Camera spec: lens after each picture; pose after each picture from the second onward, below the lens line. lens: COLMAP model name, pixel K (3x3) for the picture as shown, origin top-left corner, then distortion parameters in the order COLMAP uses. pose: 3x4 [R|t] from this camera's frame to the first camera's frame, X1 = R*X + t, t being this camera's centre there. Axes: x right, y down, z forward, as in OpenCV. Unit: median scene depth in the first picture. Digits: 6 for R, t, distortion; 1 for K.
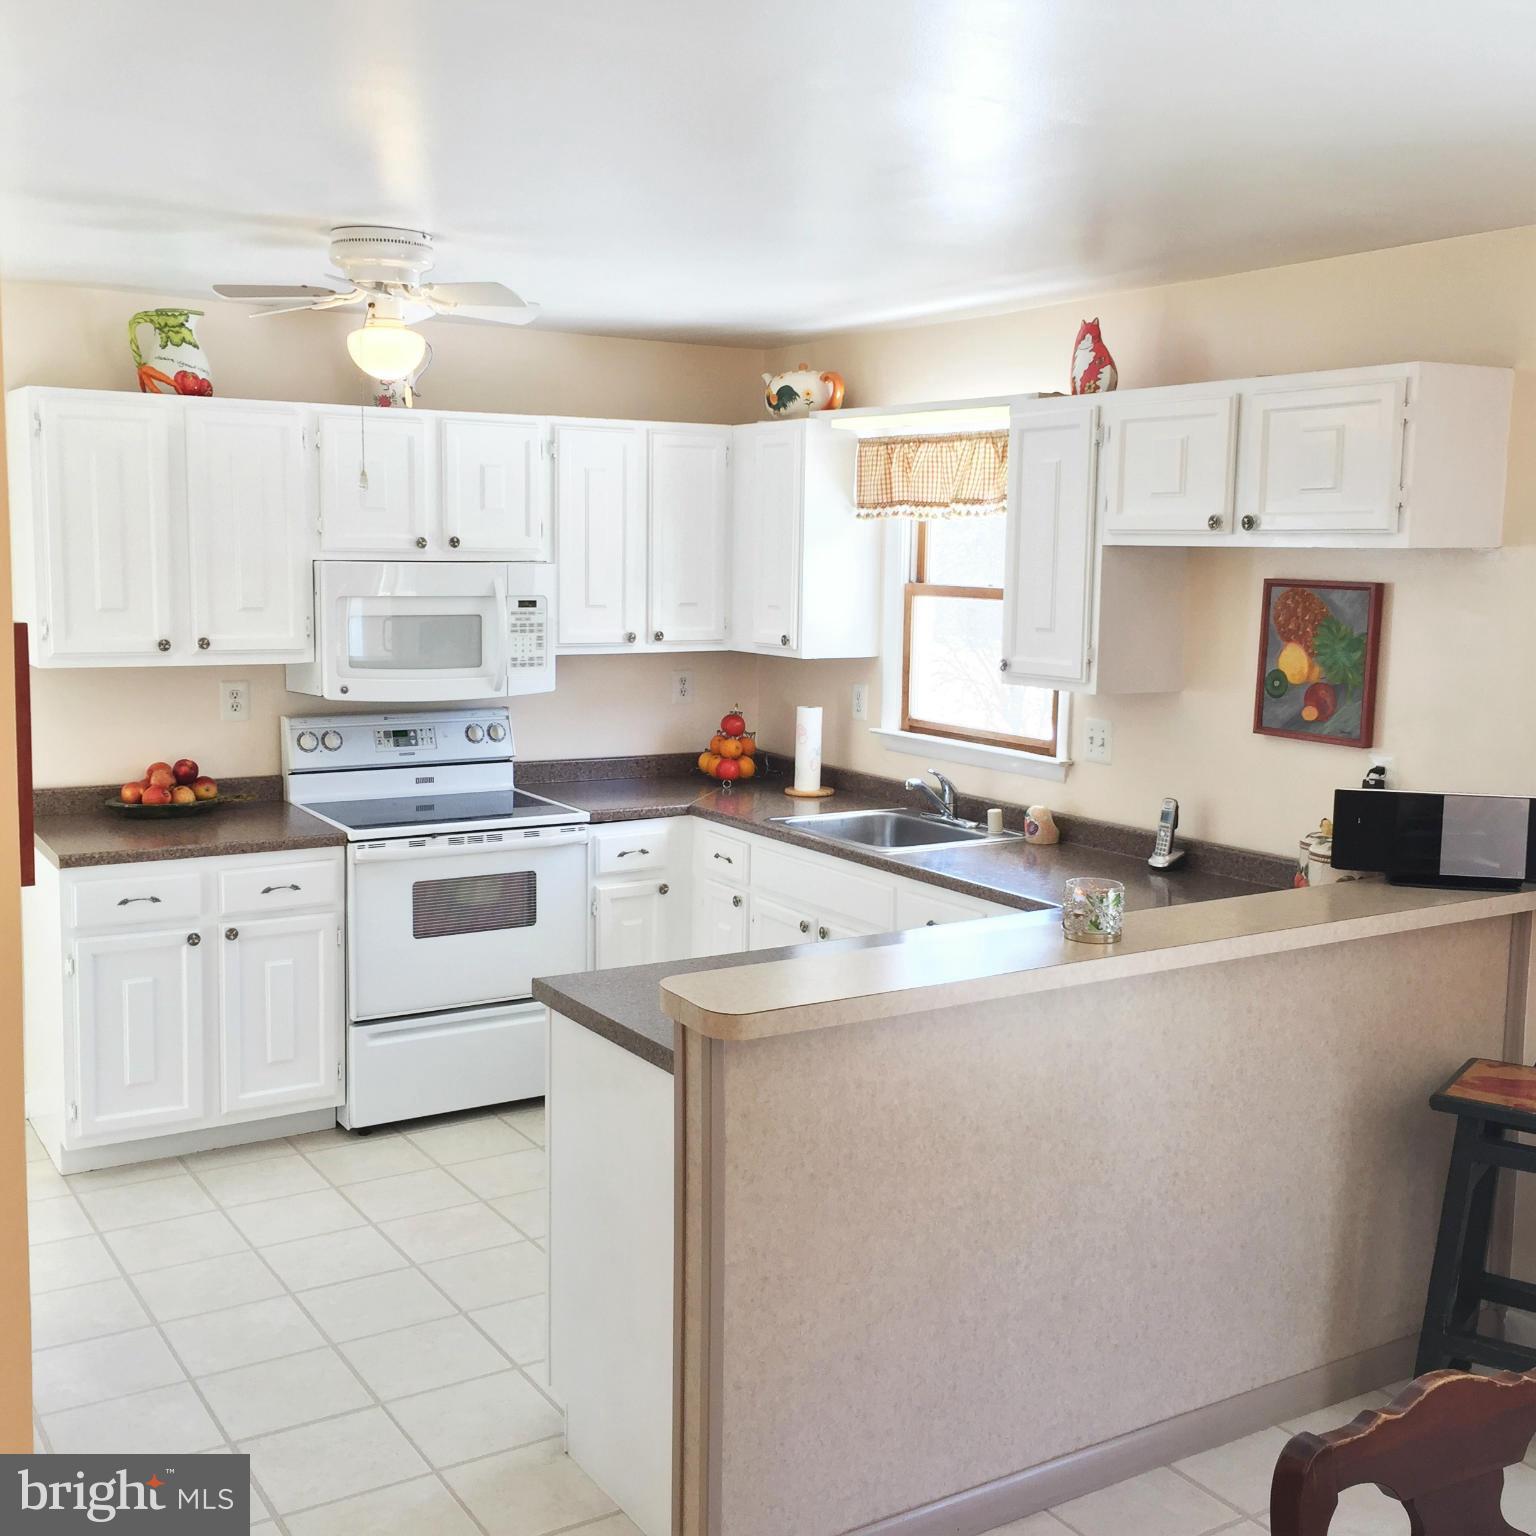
lens RADIAL K [[1739.4, 0, 766.9], [0, 1739.4, 738.1], [0, 0, 1]] dist [0.036101, 0.000000]
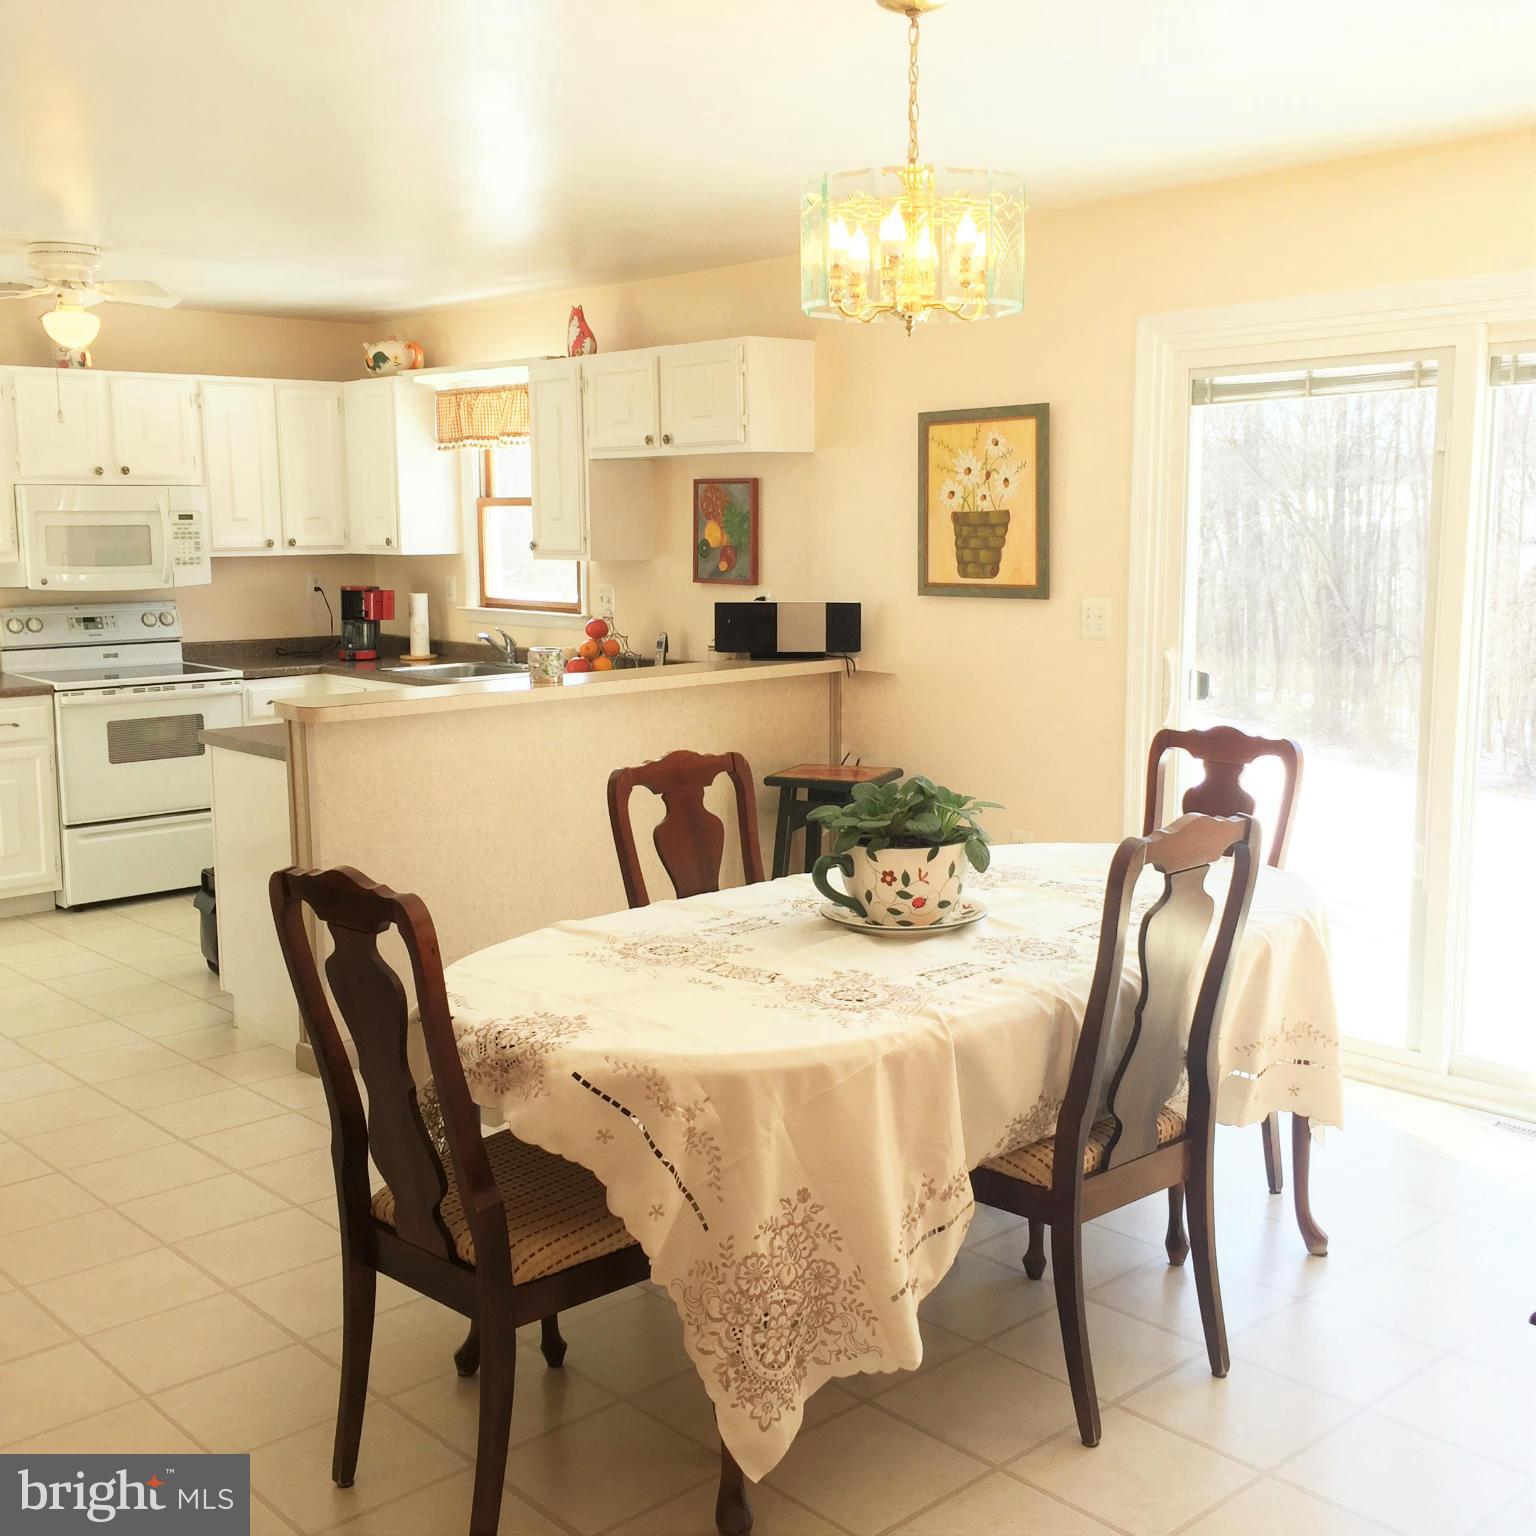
lens RADIAL K [[1739.4, 0, 781.3], [0, 1739.4, 743.2], [0, 0, 1]] dist [0.036101, 0.000000]
pose [[0.982177, -0.045852, 0.182282, 0.063208], [0.042189, 0.998823, 0.023926, 0.090217], [-0.183164, -0.015809, 0.982955, -0.434526]]
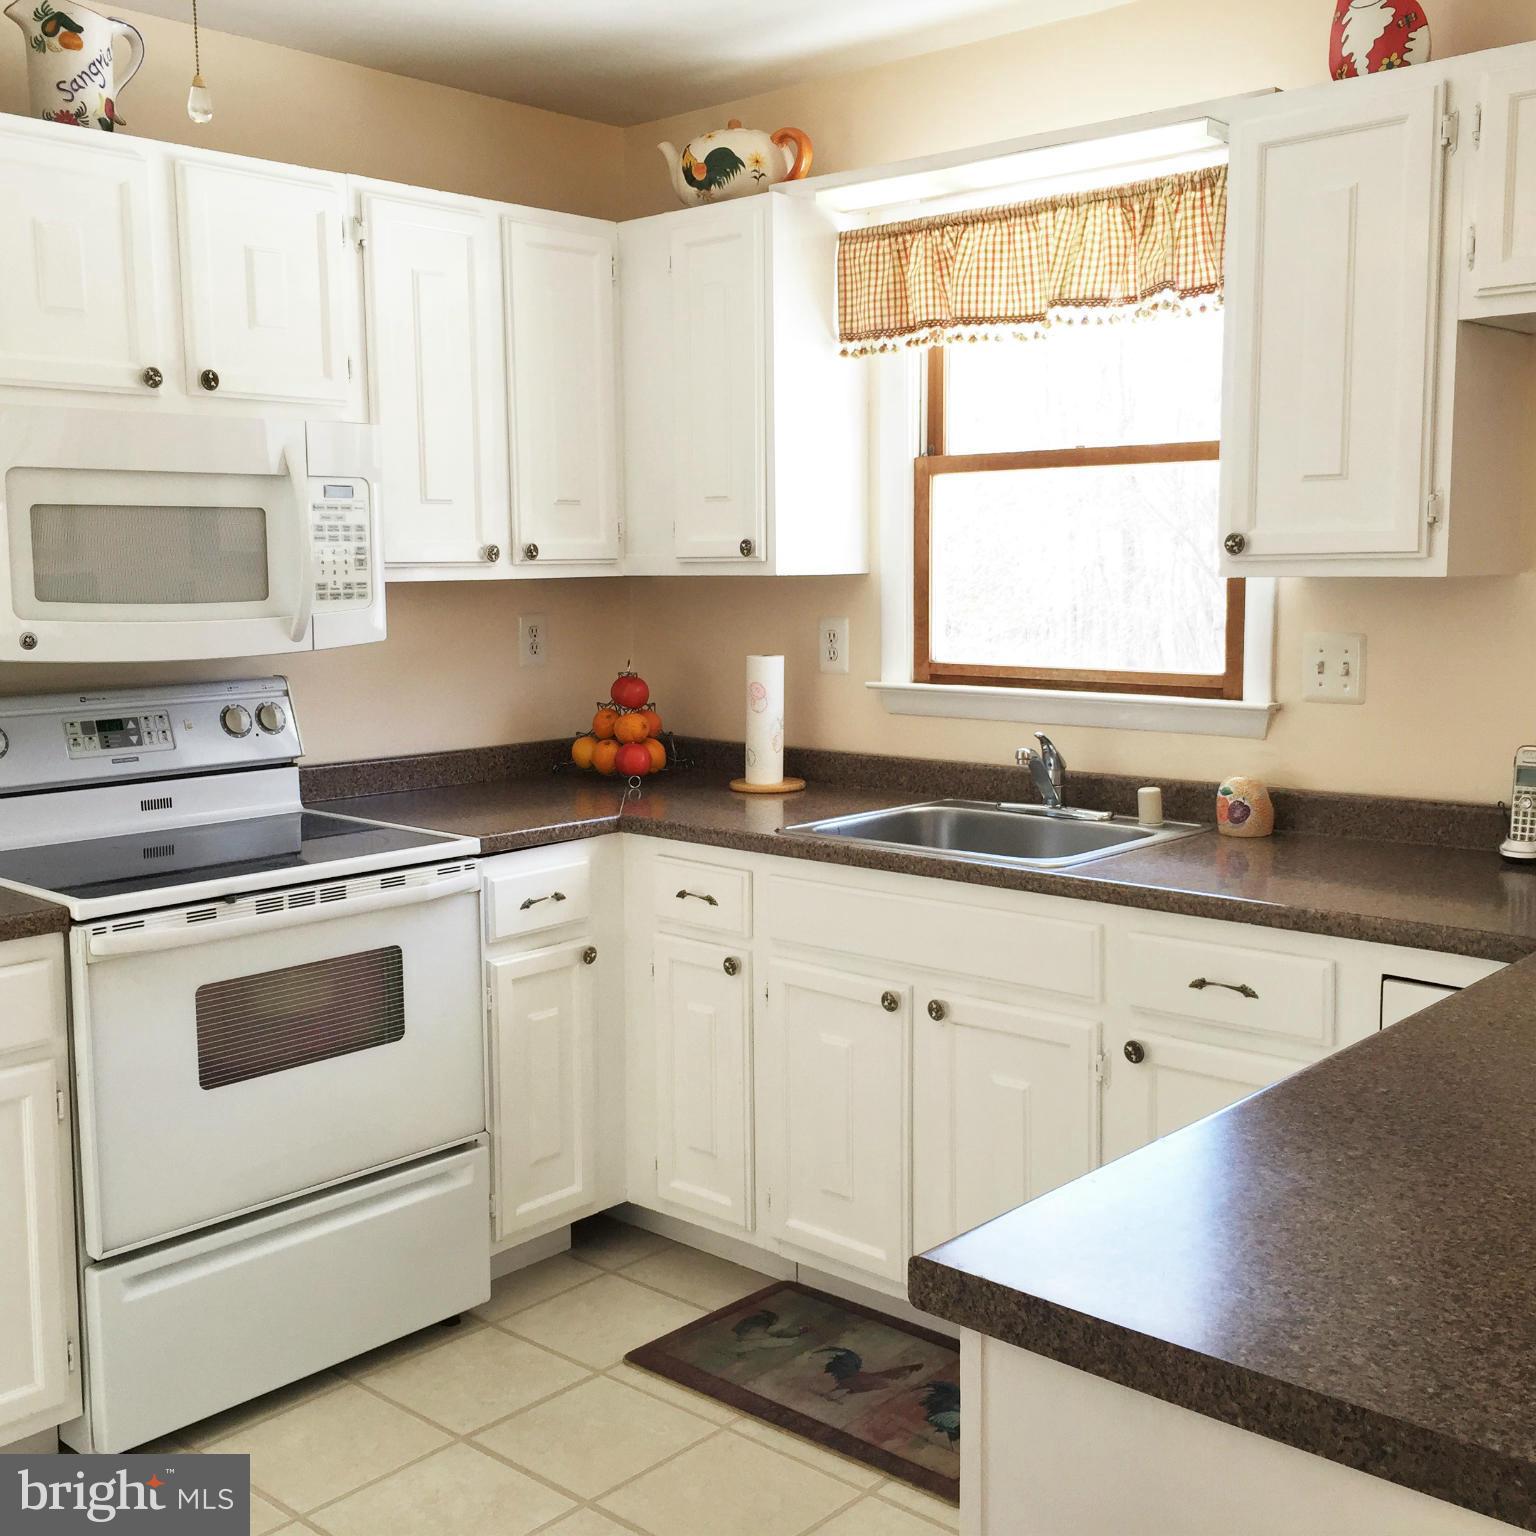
lens RADIAL K [[1739.4, 0, 768.9], [0, 1739.4, 749.9], [0, 0, 1]] dist [0.036101, 0.000000]
pose [[0.962276, -0.055720, 0.266307, -0.174470], [0.055888, 0.998413, 0.006955, 0.015259], [-0.266272, 0.008191, 0.963863, 0.431876]]
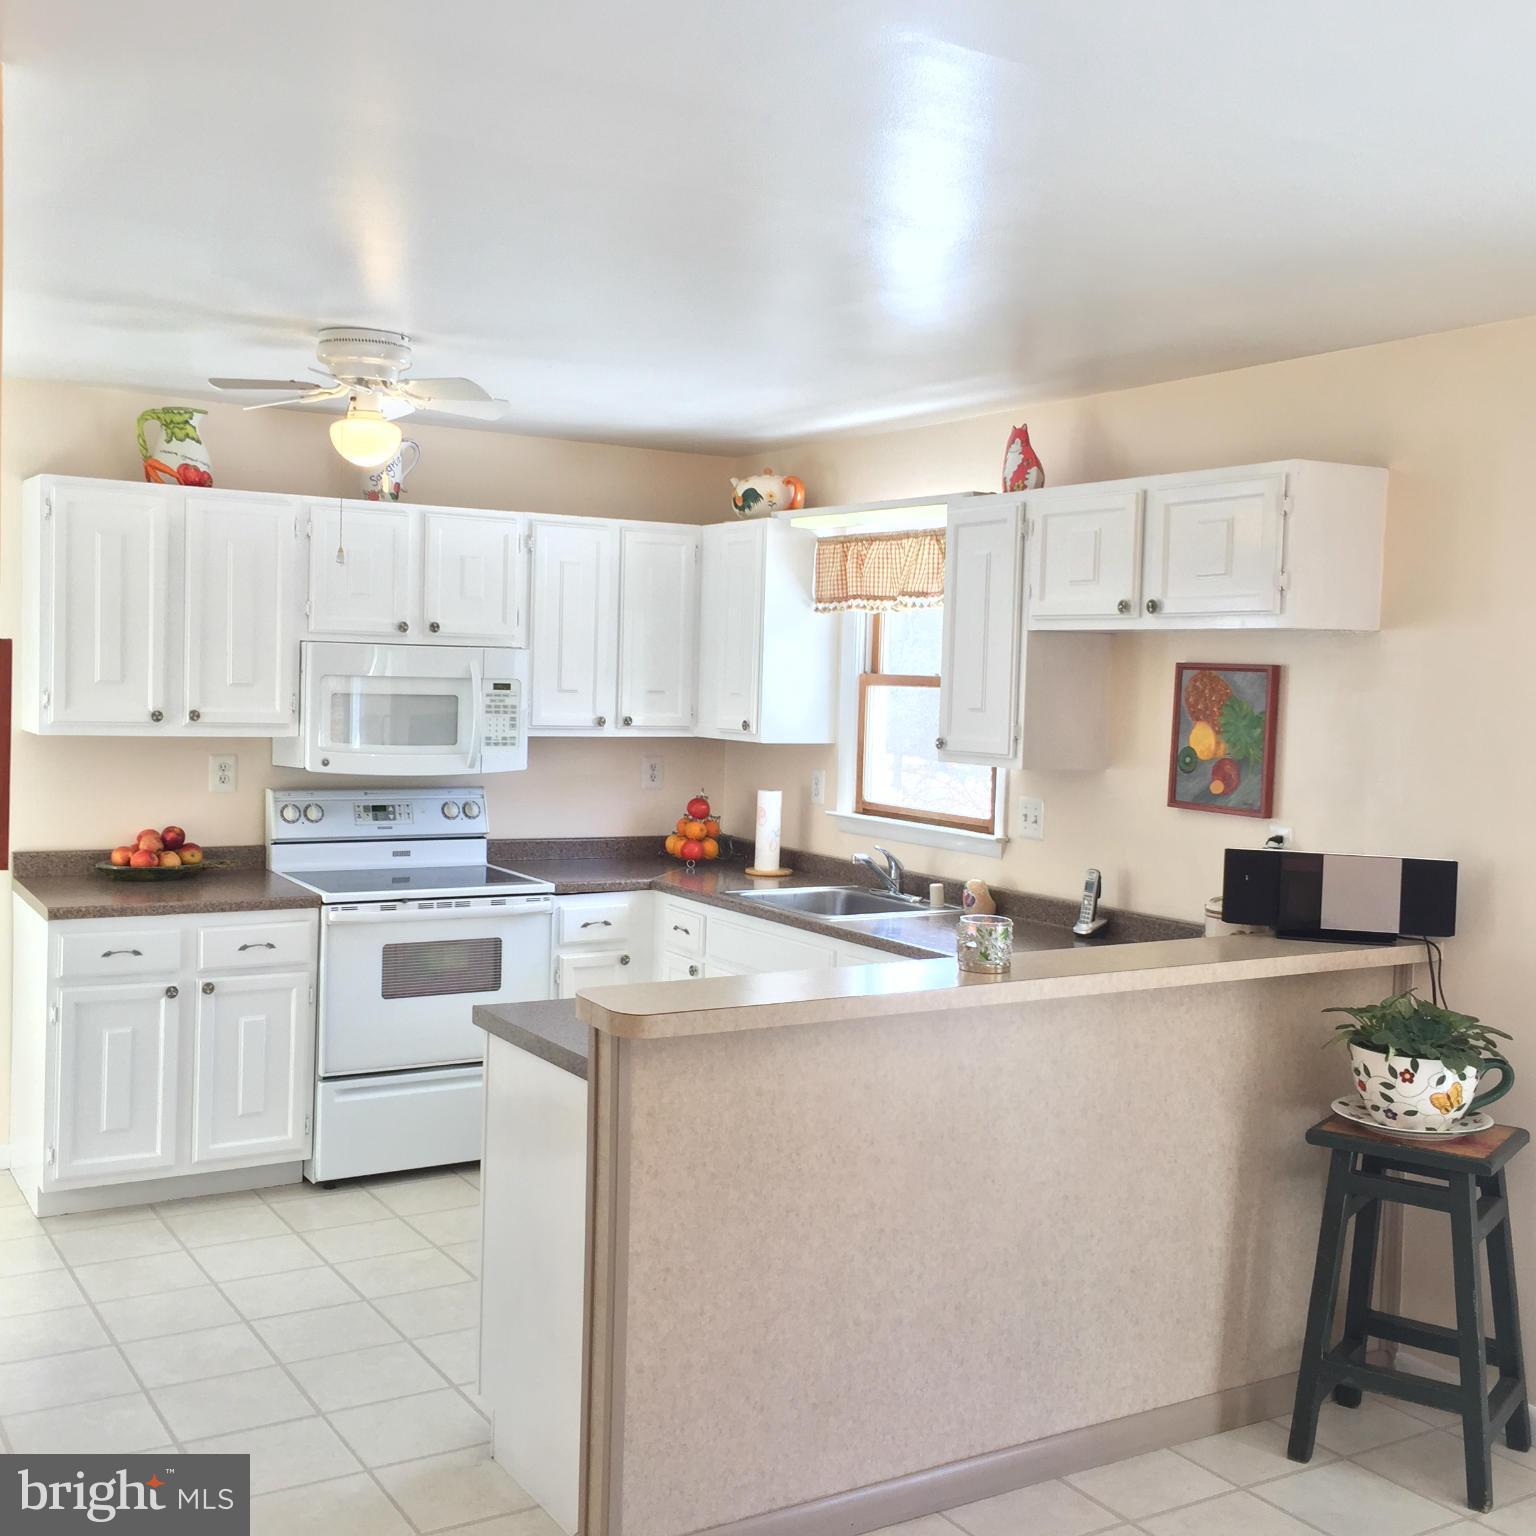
lens RADIAL K [[1739.4, 0, 768.5], [0, 1739.4, 738.9], [0, 0, 1]] dist [0.036101, 0.000000]
pose [[0.999861, 0.014844, -0.007596, 0.036567], [-0.015365, 0.997146, -0.073920, 0.033544], [0.006477, 0.074026, 0.997235, -0.060322]]
